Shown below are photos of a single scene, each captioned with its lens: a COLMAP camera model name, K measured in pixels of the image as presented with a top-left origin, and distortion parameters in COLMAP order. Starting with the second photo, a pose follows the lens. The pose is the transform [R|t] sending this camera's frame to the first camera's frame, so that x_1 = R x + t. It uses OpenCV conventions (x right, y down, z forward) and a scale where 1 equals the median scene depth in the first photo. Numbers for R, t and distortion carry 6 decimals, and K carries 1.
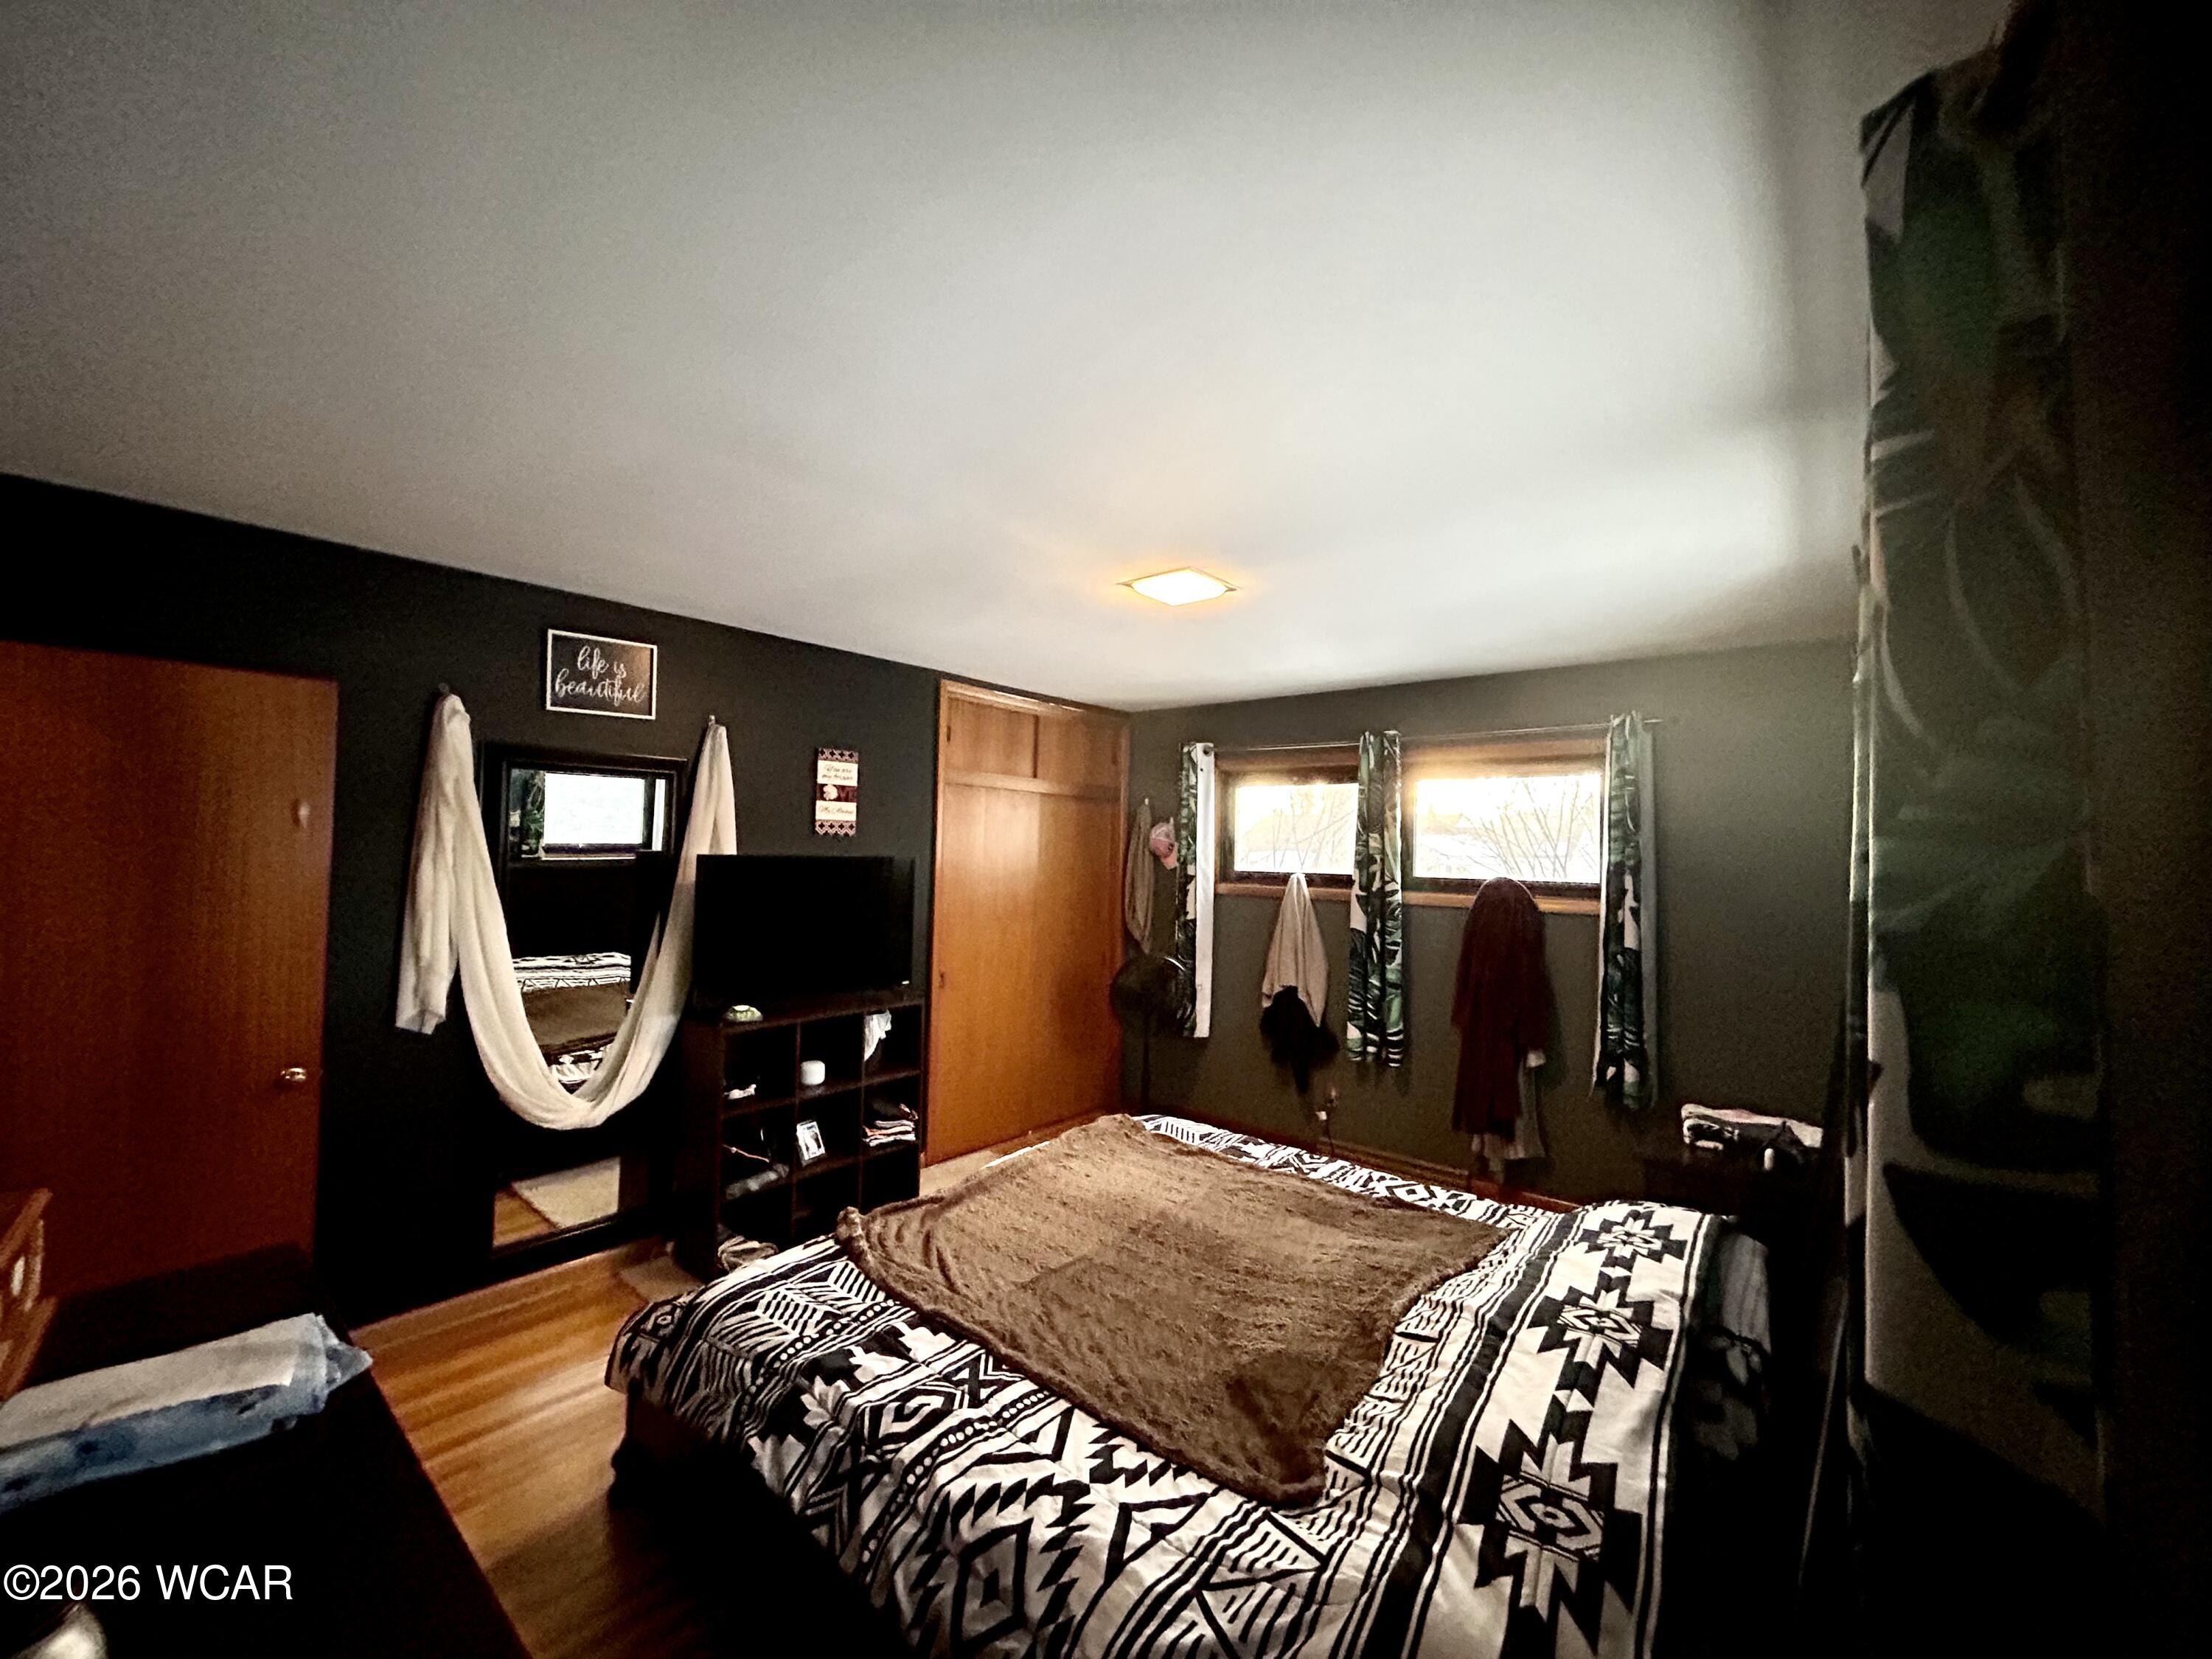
lens RADIAL K [[894.2, 0, 1103.9], [0, 894.2, 824.6], [0, 0, 1]] dist [-0.001545, 0.001062]
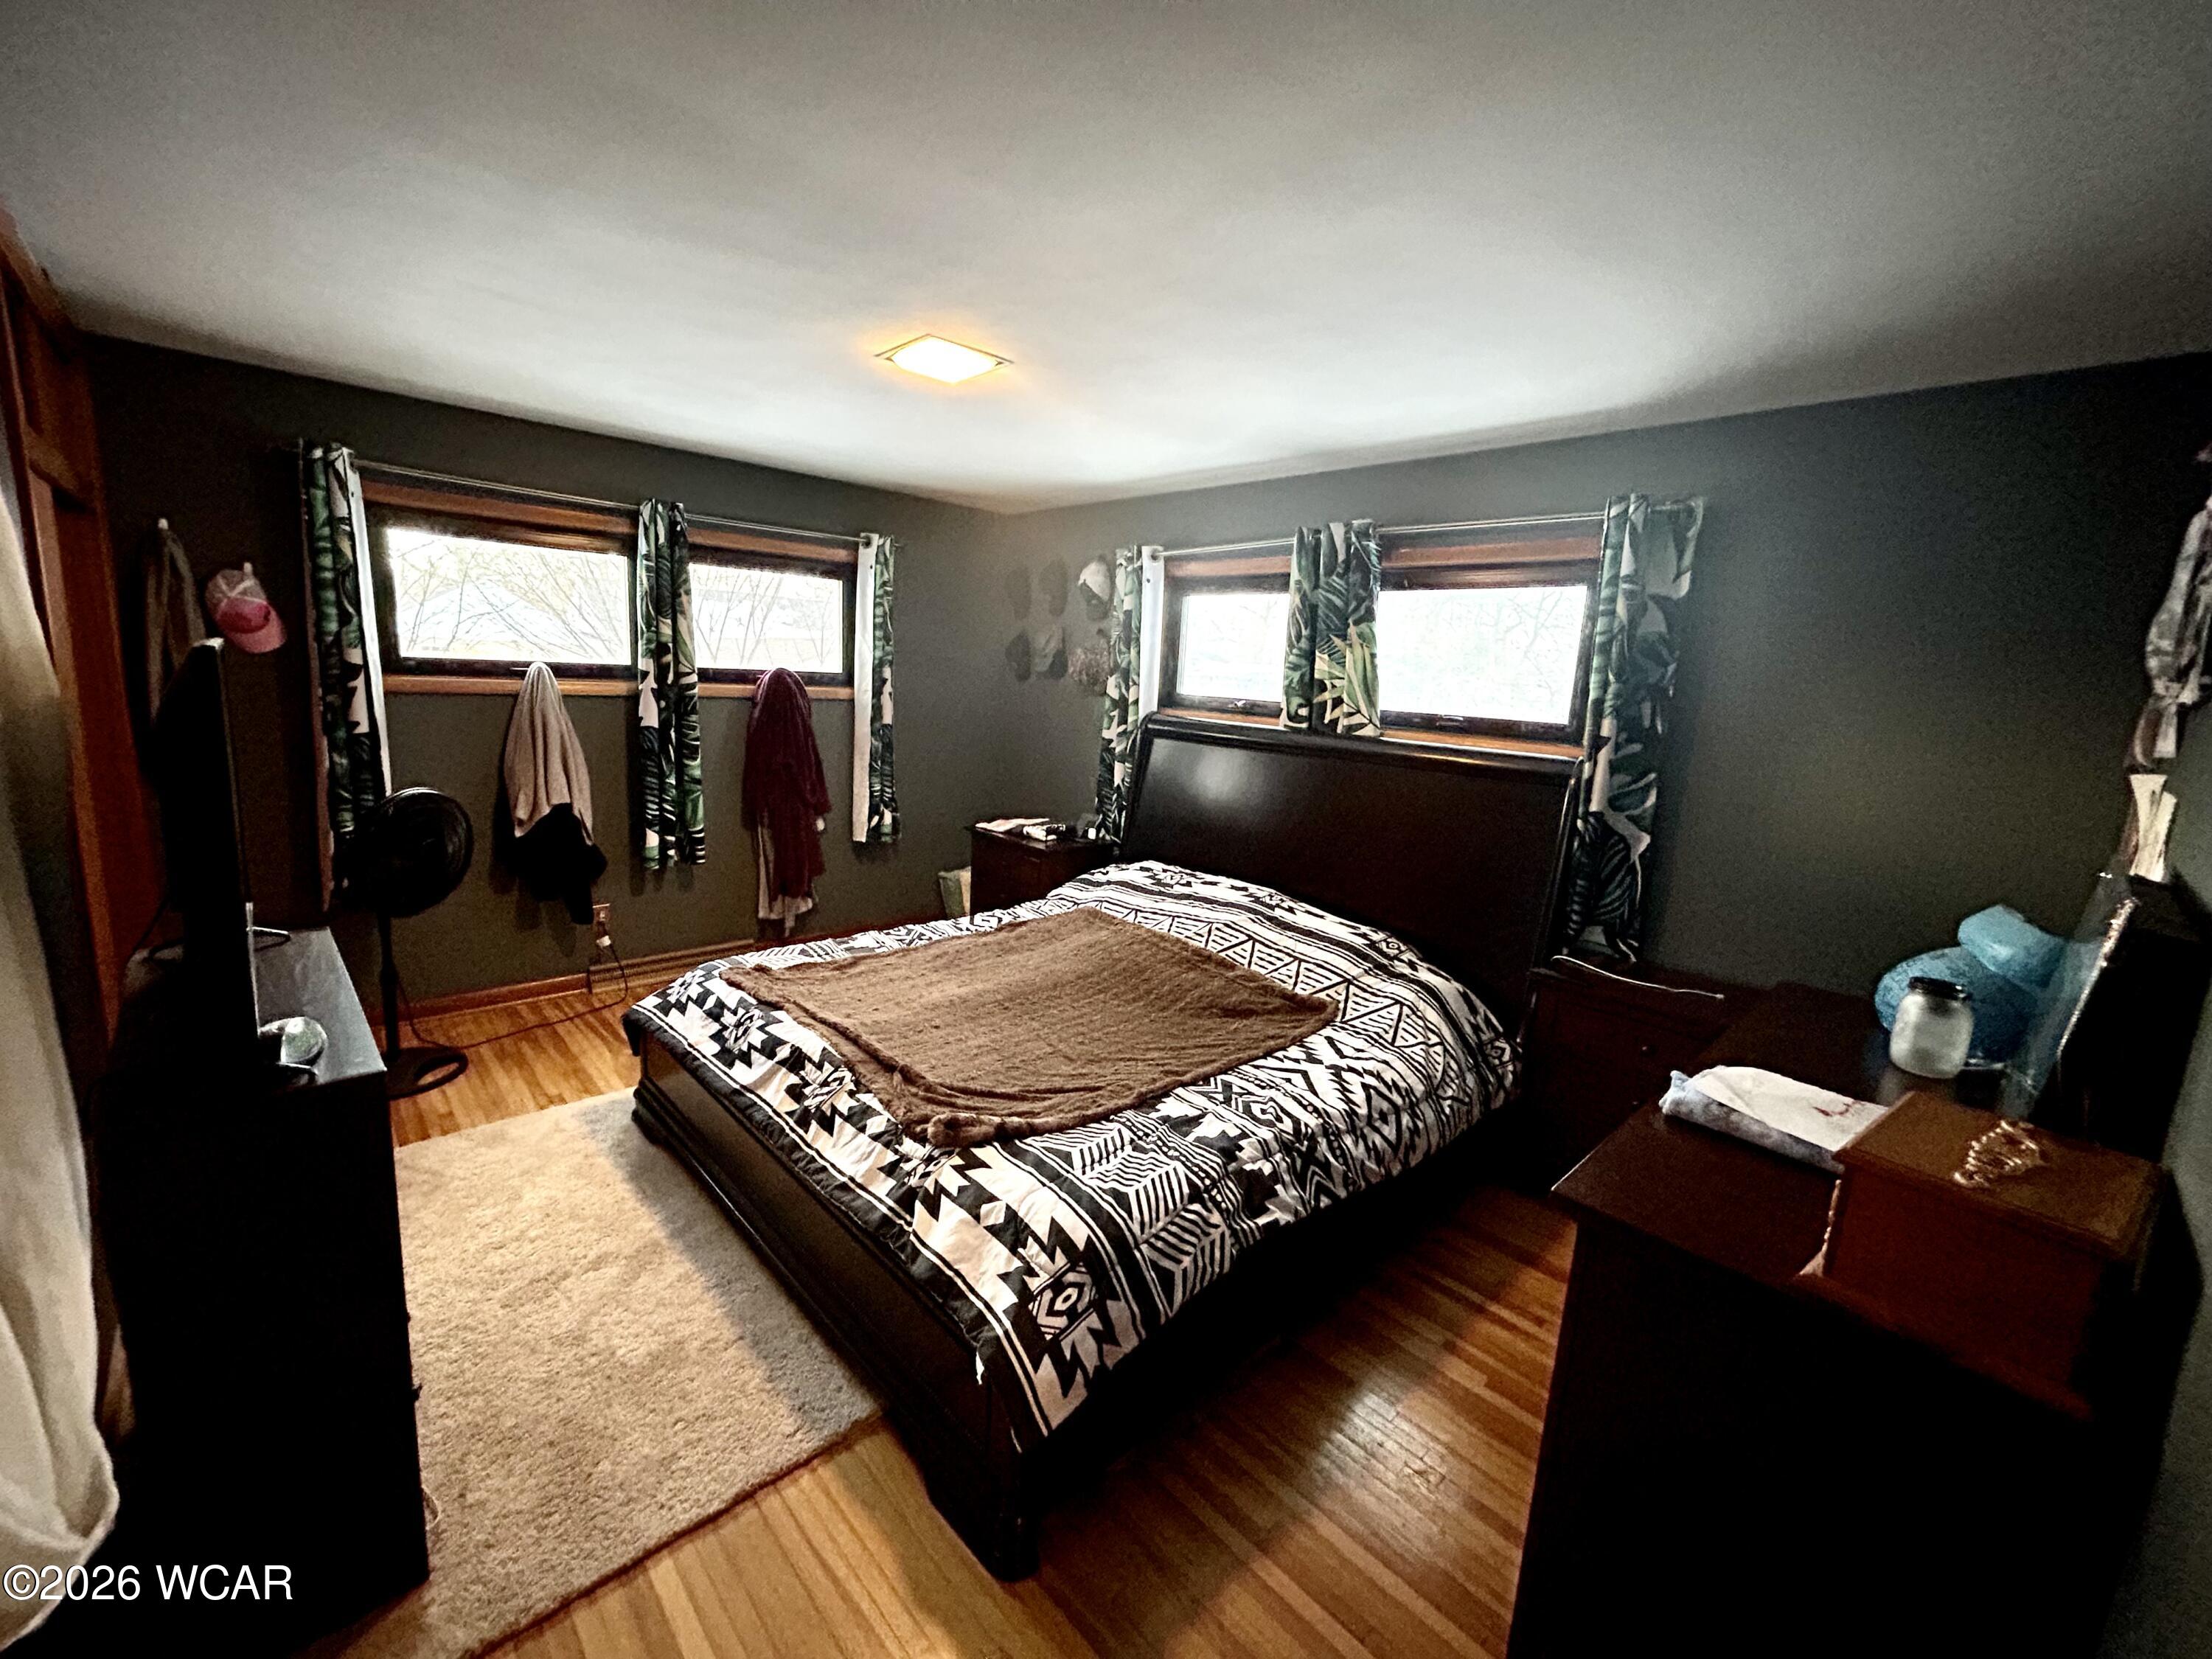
lens RADIAL K [[894.2, 0, 1103.9], [0, 894.2, 824.6], [0, 0, 1]] dist [-0.001545, 0.001062]
pose [[0.109525, -0.182423, 0.977101, -0.782055], [-0.075518, 0.978646, 0.191177, 0.010277], [-0.991111, -0.094727, 0.093410, 0.635938]]
